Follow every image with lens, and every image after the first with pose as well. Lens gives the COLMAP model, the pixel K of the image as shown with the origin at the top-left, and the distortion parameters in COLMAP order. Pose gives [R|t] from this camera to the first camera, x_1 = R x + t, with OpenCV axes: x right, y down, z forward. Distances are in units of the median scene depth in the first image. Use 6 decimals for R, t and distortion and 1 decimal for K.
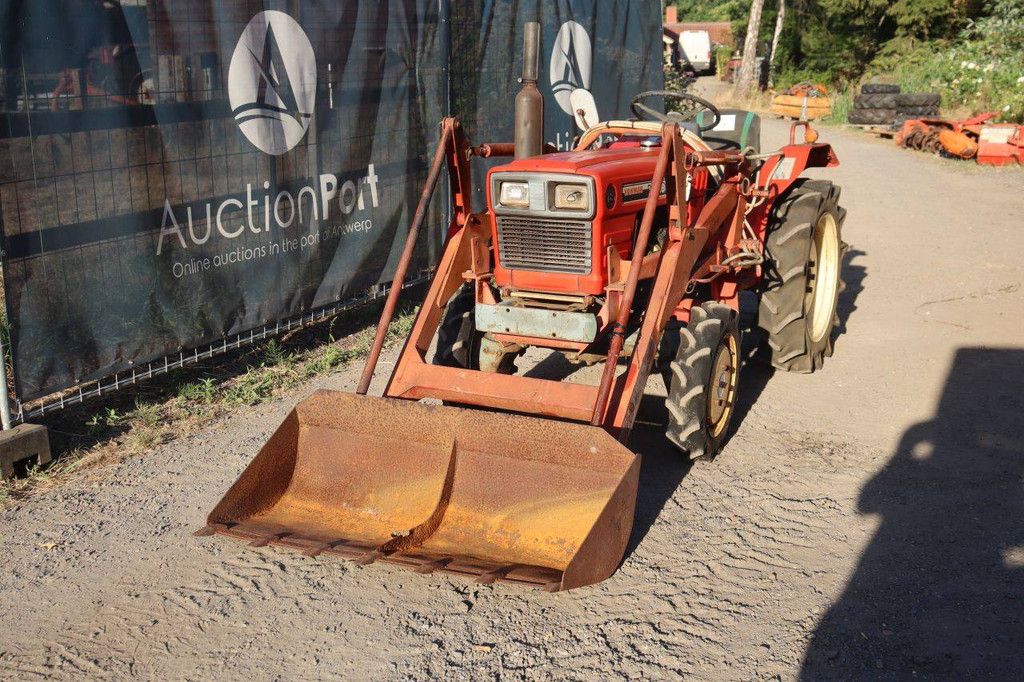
lens RADIAL K [[1210.4, 0, 512.0], [0, 1210.4, 341.0], [0, 0, 1]] dist [-0.001865, 0.065206]
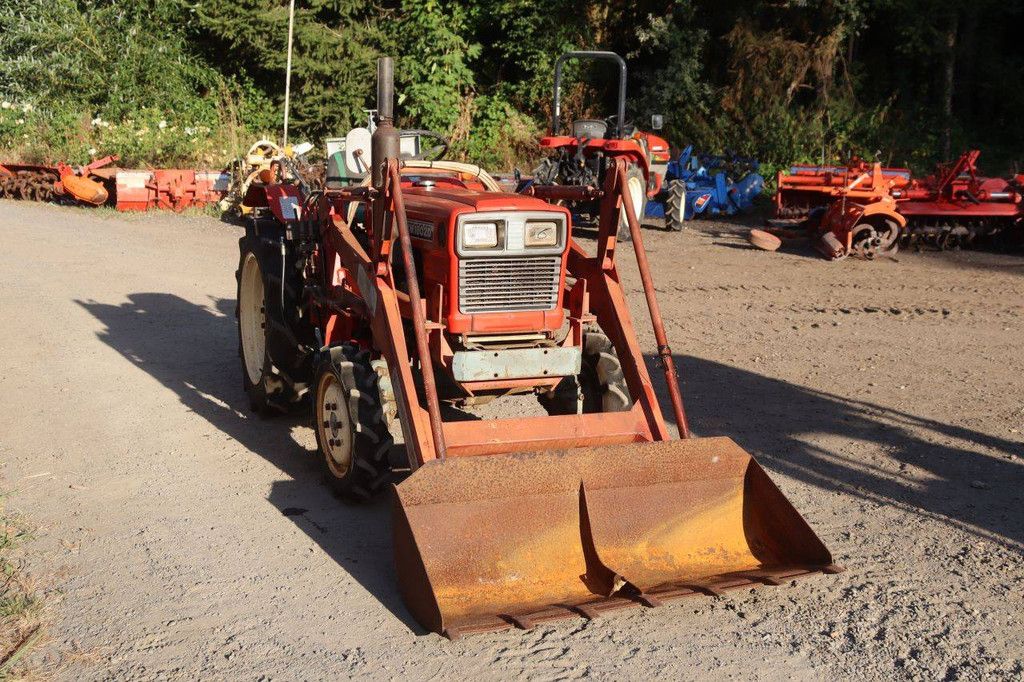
lens RADIAL K [[1376.3, 0, 512.0], [0, 1376.3, 341.0], [0, 0, 1]] dist [0.039537, 0.065312]
pose [[0.669381, -0.108772, 0.734913, -0.782420], [0.149009, 0.988779, 0.010624, -0.044956], [-0.727822, 0.102397, 0.678078, 0.240469]]
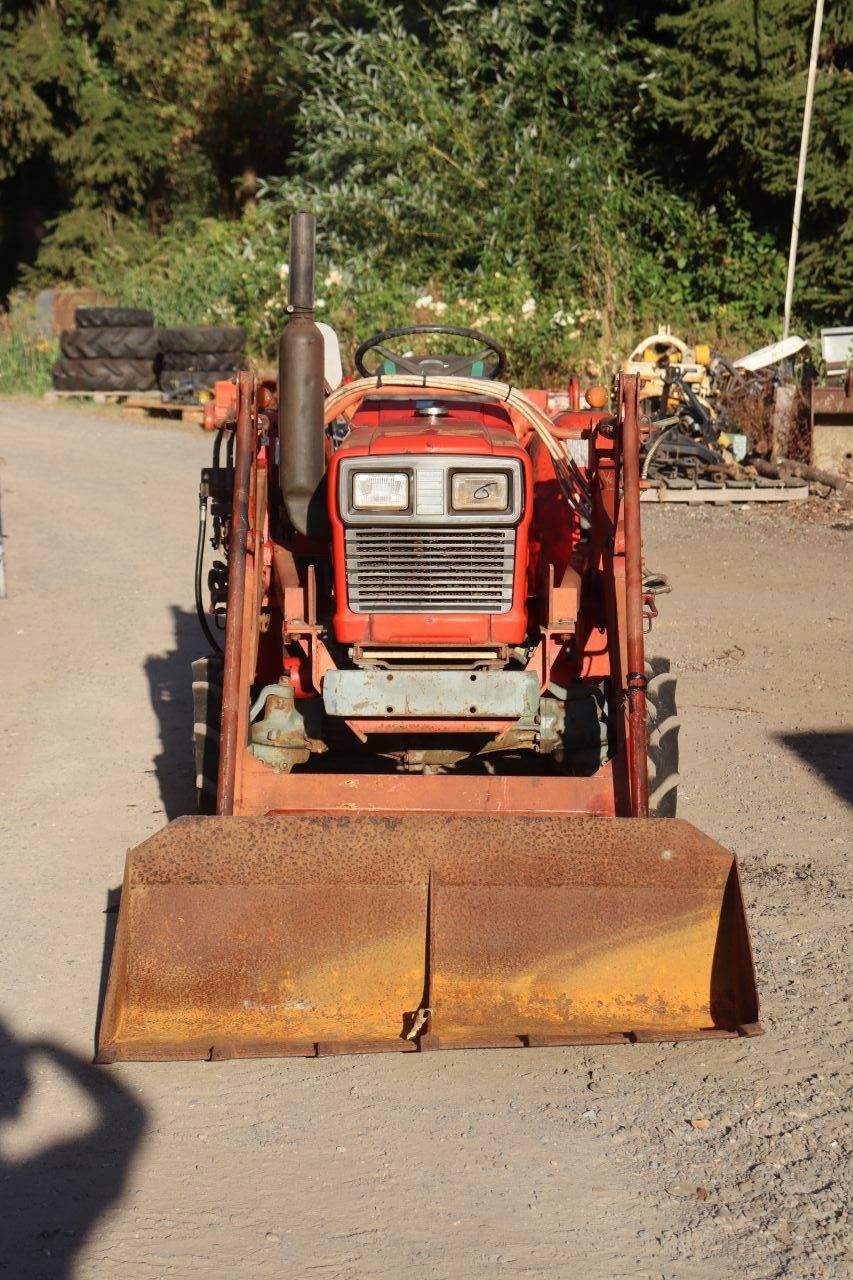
lens RADIAL K [[2817.5, 0, 426.5], [0, 2817.5, 640.0], [0, 0, 1]] dist [0.351909, 0.461642]
pose [[0.888690, -0.053491, 0.455378, -0.628498], [0.095079, 0.993082, -0.068900, 0.055554], [-0.448543, 0.104528, 0.887628, -0.284021]]
